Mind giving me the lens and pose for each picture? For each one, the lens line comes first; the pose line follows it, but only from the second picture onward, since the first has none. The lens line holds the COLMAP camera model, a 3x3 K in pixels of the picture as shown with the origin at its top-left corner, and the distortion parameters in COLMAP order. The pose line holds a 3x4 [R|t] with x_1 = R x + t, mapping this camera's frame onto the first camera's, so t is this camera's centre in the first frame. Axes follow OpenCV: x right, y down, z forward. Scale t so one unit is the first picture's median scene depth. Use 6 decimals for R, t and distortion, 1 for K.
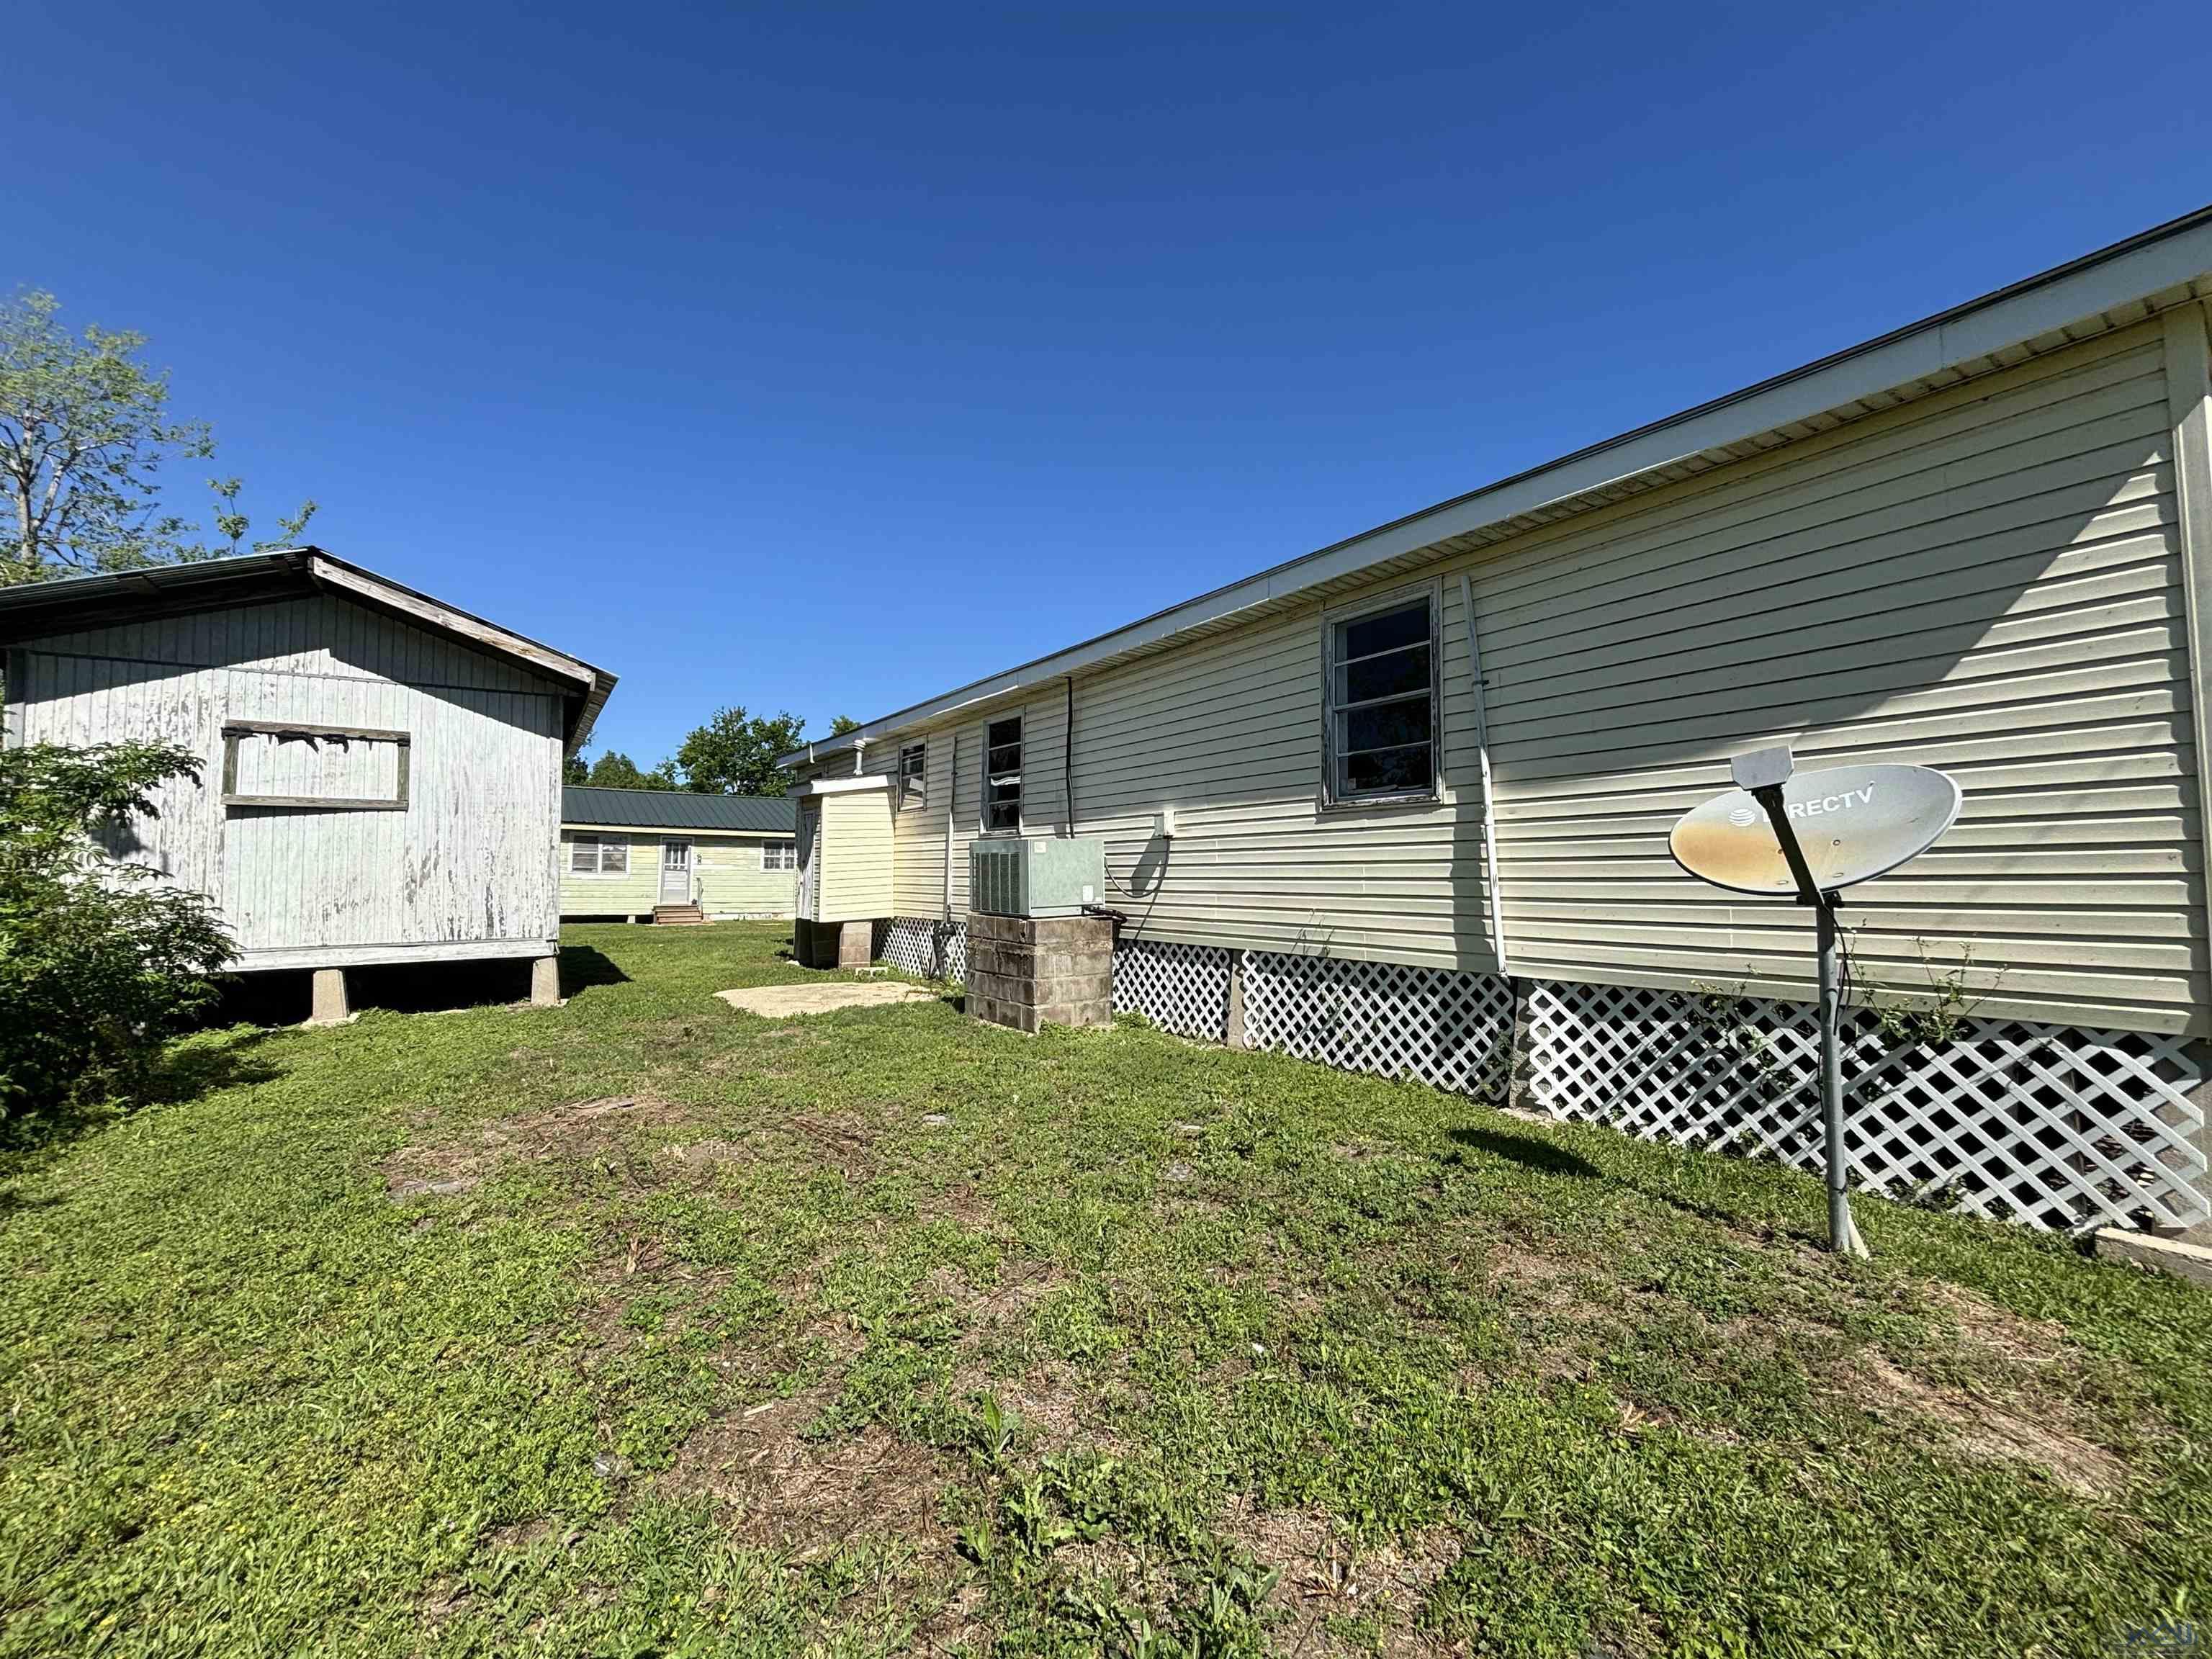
lens RADIAL K [[907.4, 0, 1106.0], [0, 907.4, 829.5], [0, 0, 1]] dist [0.009011, -0.005812]
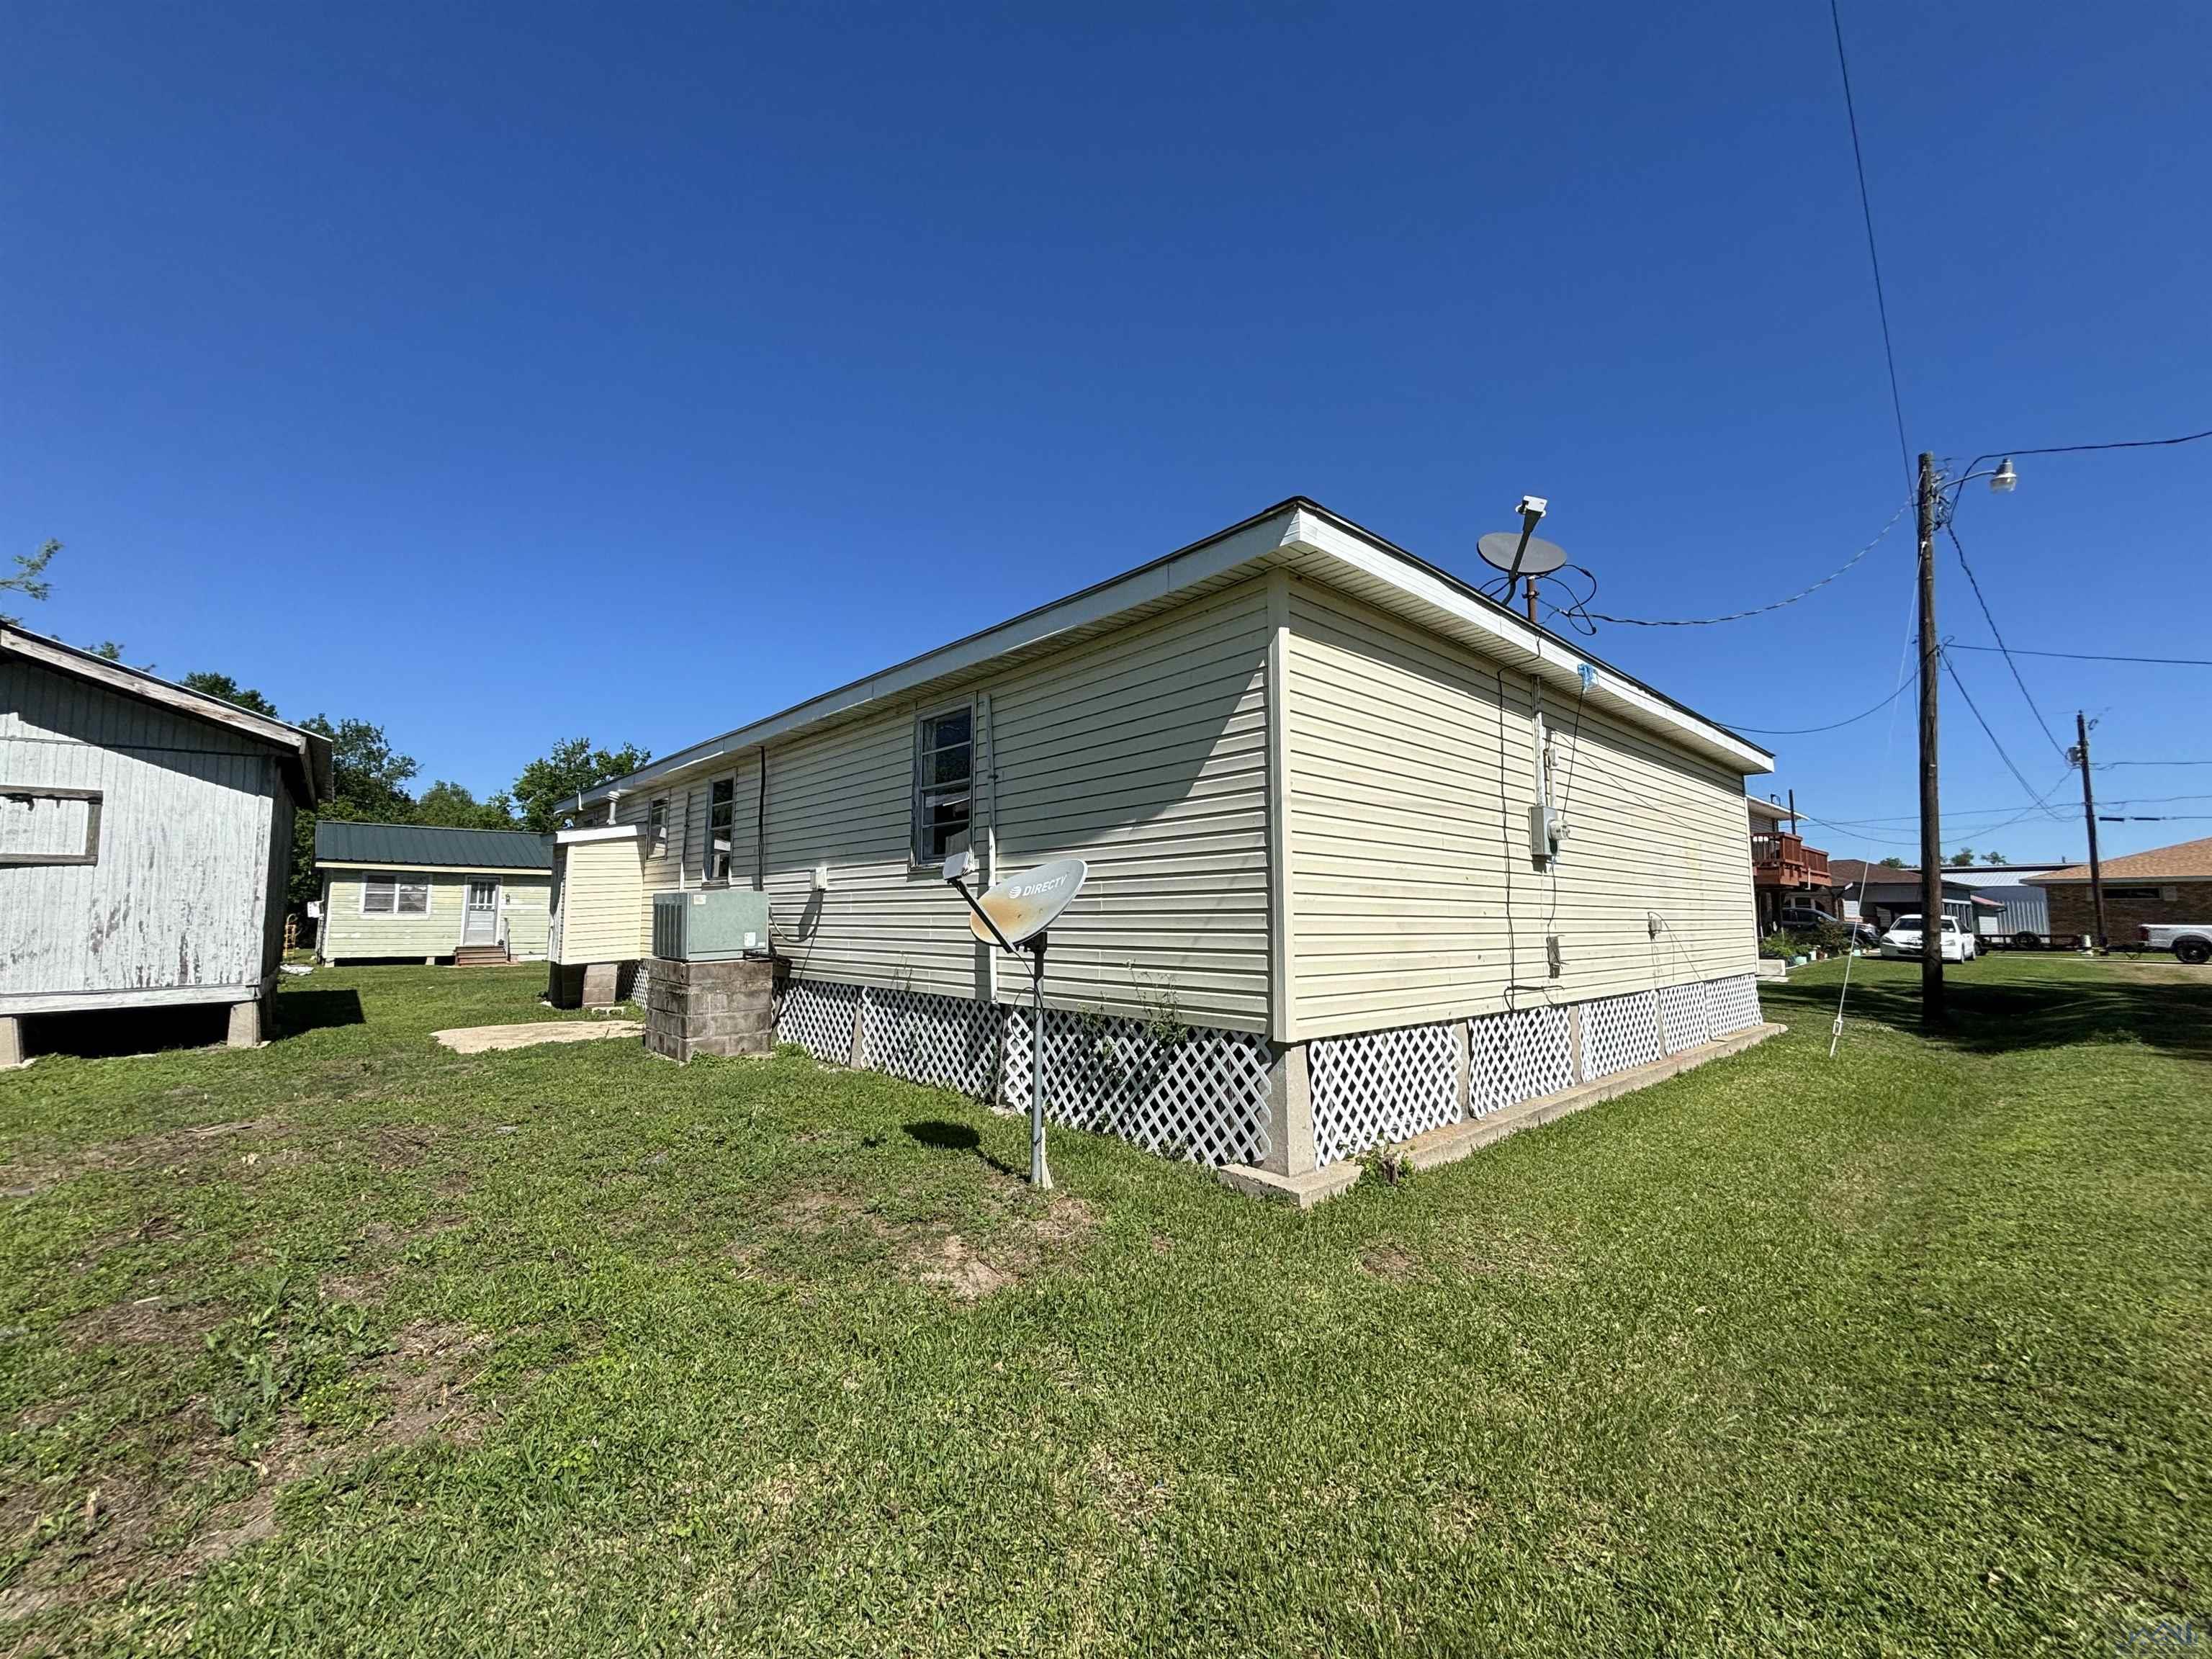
lens RADIAL K [[895.2, 0, 1098.3], [0, 895.2, 824.0], [0, 0, 1]] dist [0.013393, -0.006528]
pose [[0.992351, 0.007225, 0.123240, 0.369664], [-0.001741, 0.999005, -0.044553, -0.033547], [-0.123439, 0.043998, 0.991376, -0.261704]]
